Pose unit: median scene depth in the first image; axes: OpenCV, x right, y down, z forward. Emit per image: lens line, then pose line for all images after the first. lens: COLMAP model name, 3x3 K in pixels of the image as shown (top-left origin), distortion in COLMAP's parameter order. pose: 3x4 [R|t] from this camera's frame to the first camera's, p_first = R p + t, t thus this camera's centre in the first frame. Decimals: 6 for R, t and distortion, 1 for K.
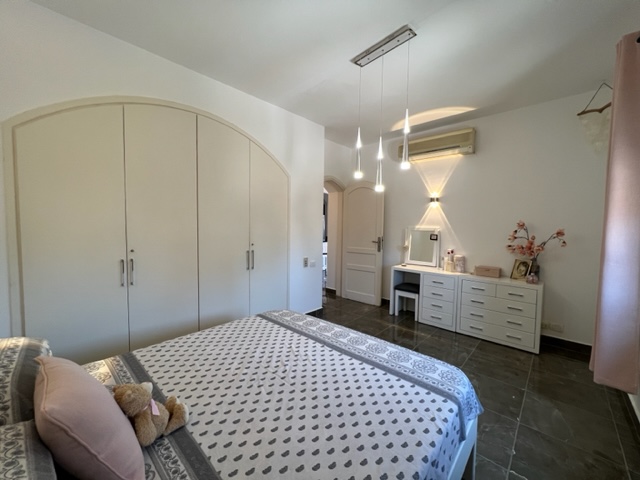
lens RADIAL K [[256.1, 0, 319.6], [0, 256.1, 238.2], [0, 0, 1]] dist [-0.001694, 0.000150]
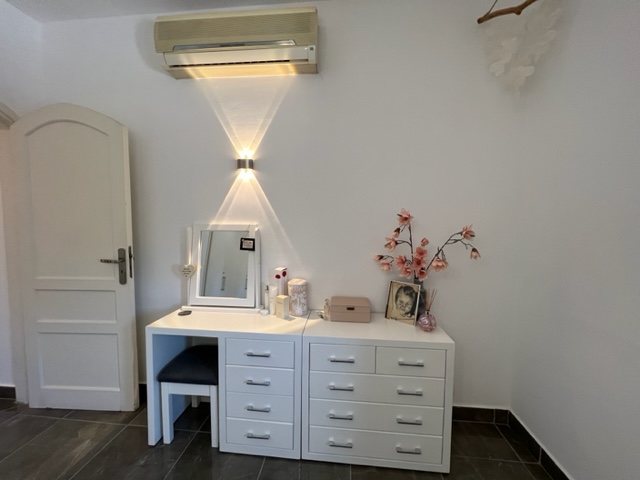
lens RADIAL K [[256.1, 0, 319.6], [0, 256.1, 238.2], [0, 0, 1]] dist [-0.001694, 0.000150]
pose [[0.789761, -0.050455, 0.611337, 0.277062], [0.033784, 0.998677, 0.038780, -0.029997], [-0.612484, -0.009973, 0.790420, 0.575205]]
